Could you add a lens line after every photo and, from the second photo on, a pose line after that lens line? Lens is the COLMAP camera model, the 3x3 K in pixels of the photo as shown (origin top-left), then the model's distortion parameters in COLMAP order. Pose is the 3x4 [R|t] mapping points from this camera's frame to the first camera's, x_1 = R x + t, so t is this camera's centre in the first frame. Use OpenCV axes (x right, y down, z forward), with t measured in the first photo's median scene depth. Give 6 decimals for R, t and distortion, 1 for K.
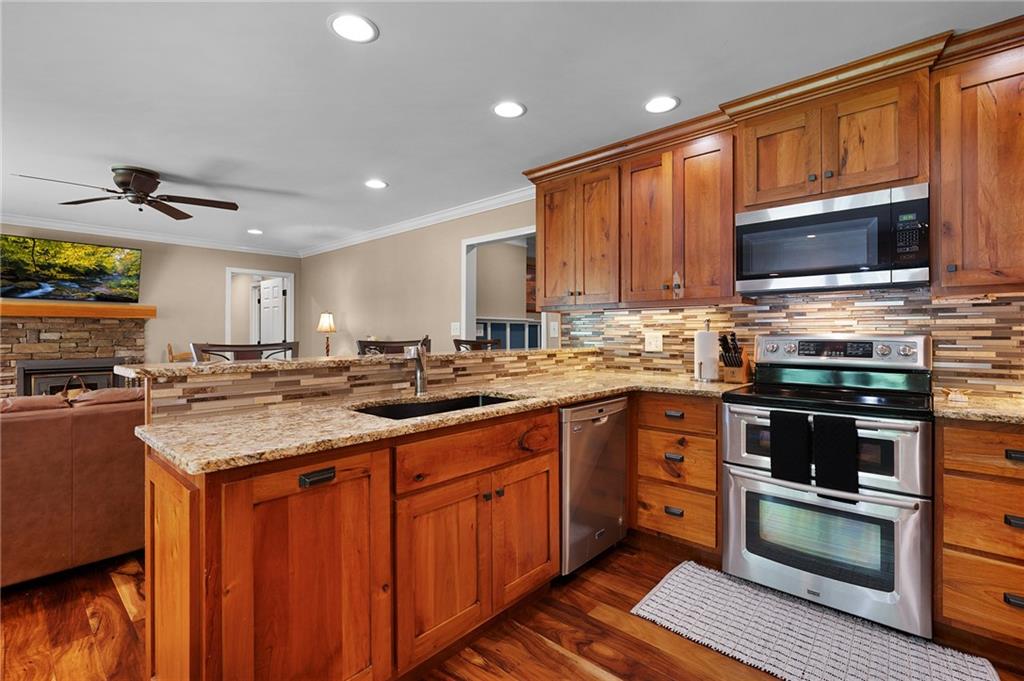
lens RADIAL K [[464.3, 0, 510.7], [0, 464.3, 334.7], [0, 0, 1]] dist [0.000569, -0.000125]
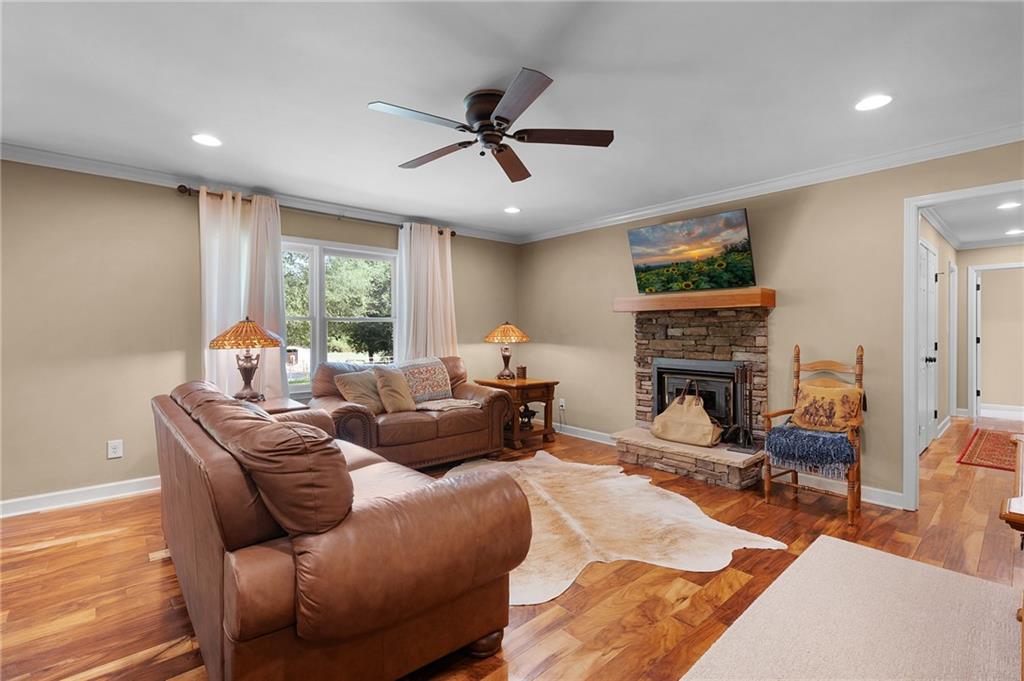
lens RADIAL K [[464.3, 0, 510.7], [0, 464.3, 334.7], [0, 0, 1]] dist [0.000569, -0.000125]
pose [[-0.109407, 0.015848, -0.993871, -0.065245], [0.003874, 0.999872, 0.015518, -0.007026], [0.993990, -0.002152, -0.109454, 0.778061]]
